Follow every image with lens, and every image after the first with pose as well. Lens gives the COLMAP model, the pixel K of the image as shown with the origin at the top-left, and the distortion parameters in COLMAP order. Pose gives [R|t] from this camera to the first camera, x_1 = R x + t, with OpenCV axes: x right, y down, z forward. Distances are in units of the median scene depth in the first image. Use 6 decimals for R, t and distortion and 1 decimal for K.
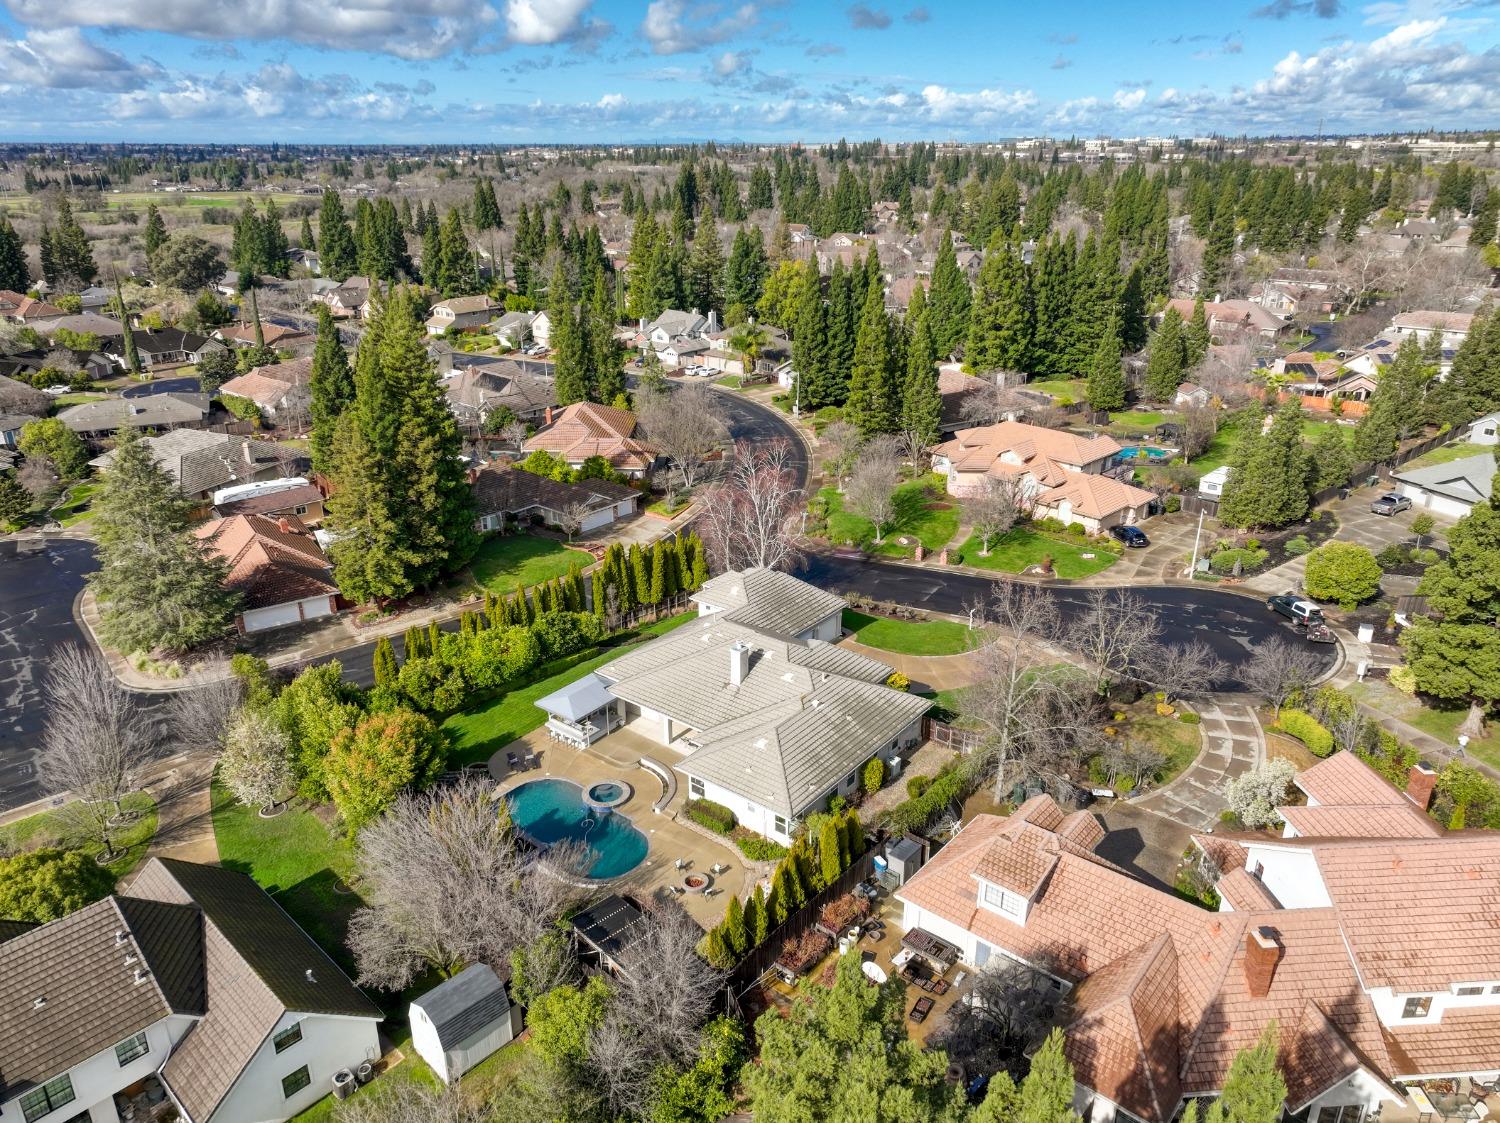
lens RADIAL K [[1053.6, 0, 748.6], [0, 1053.6, 564.0], [0, 0, 1]] dist [0.006249, 0.007376]
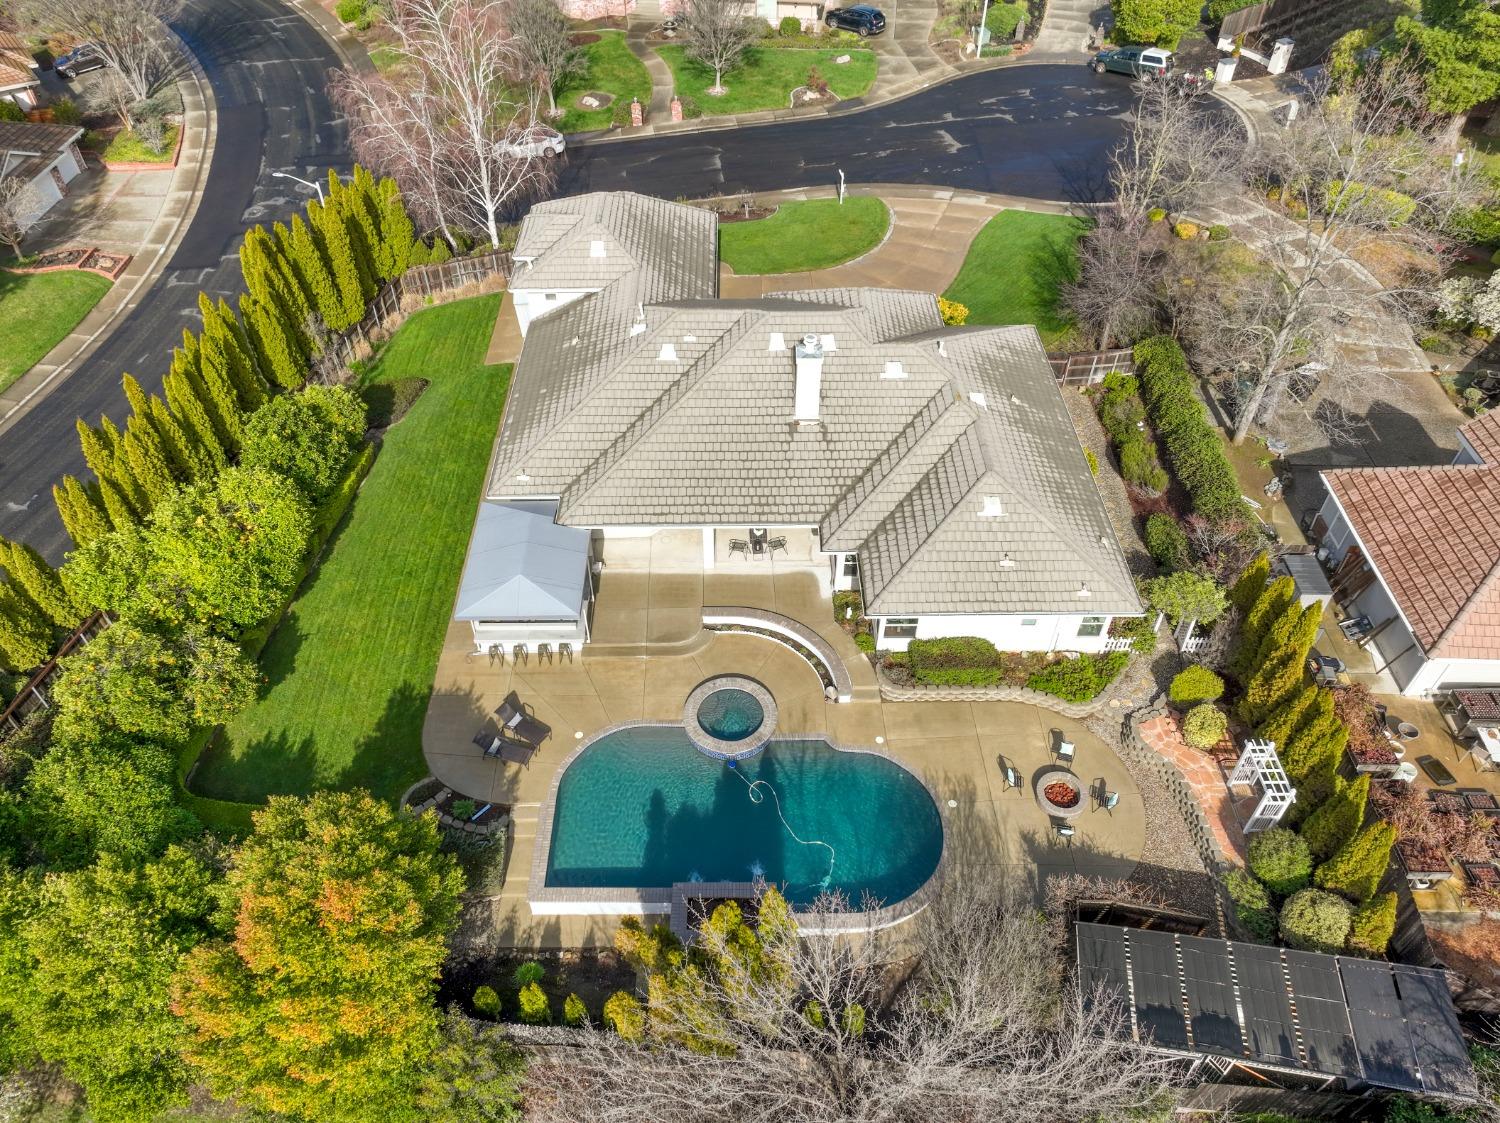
lens RADIAL K [[1053.6, 0, 748.6], [0, 1053.6, 564.0], [0, 0, 1]] dist [0.006249, 0.007376]
pose [[0.780589, -0.436089, 0.447780, -0.249987], [0.229648, 0.866388, 0.443434, -0.053309], [-0.581328, -0.243308, 0.776440, 0.476180]]
